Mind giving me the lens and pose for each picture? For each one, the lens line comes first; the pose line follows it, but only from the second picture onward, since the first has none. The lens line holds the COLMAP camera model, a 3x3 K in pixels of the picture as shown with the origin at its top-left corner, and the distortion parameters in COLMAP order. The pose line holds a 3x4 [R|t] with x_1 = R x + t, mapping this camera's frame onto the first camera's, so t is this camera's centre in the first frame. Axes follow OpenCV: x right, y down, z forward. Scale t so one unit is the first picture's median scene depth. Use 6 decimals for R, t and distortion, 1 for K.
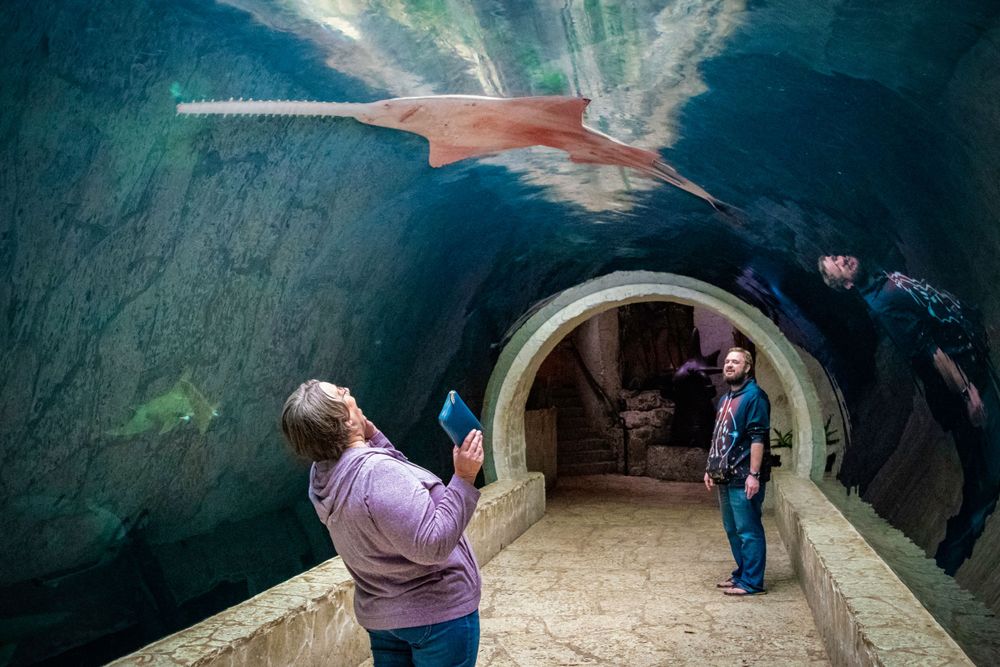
lens RADIAL K [[788.2, 0, 522.5], [0, 788.2, 334.7], [0, 0, 1]] dist [-0.074518, 0.000556]
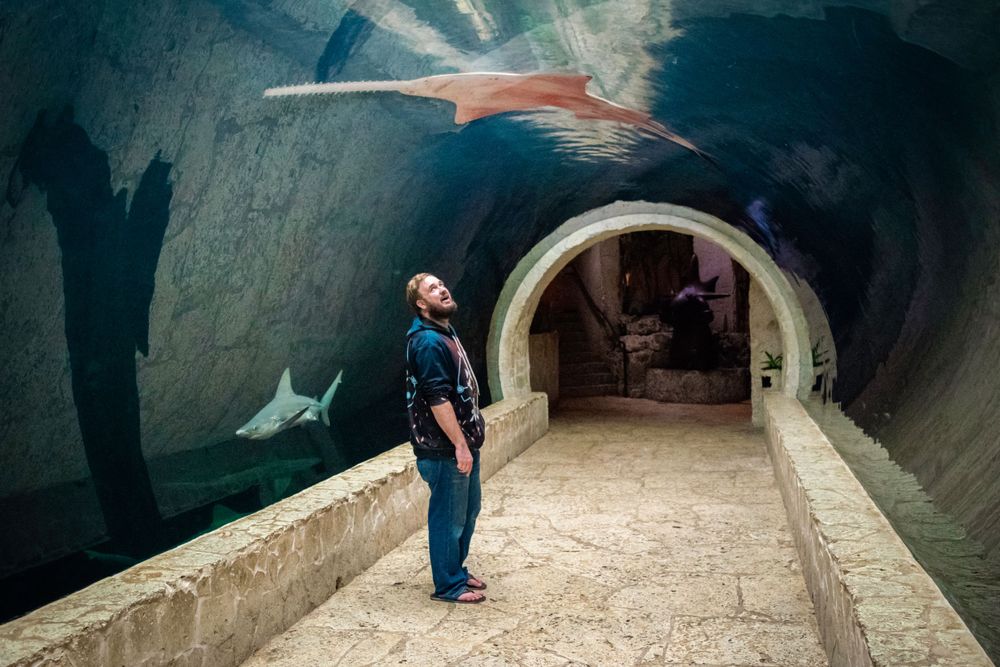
lens RADIAL K [[901.0, 0, 500.0], [0, 901.0, 333.5], [0, 0, 1]] dist [-0.091113, 0.000658]
pose [[0.999870, 0.000185, -0.016112, -0.018024], [0.001252, 0.996023, 0.089091, -0.012744], [0.016065, -0.089099, 0.995893, -0.217943]]
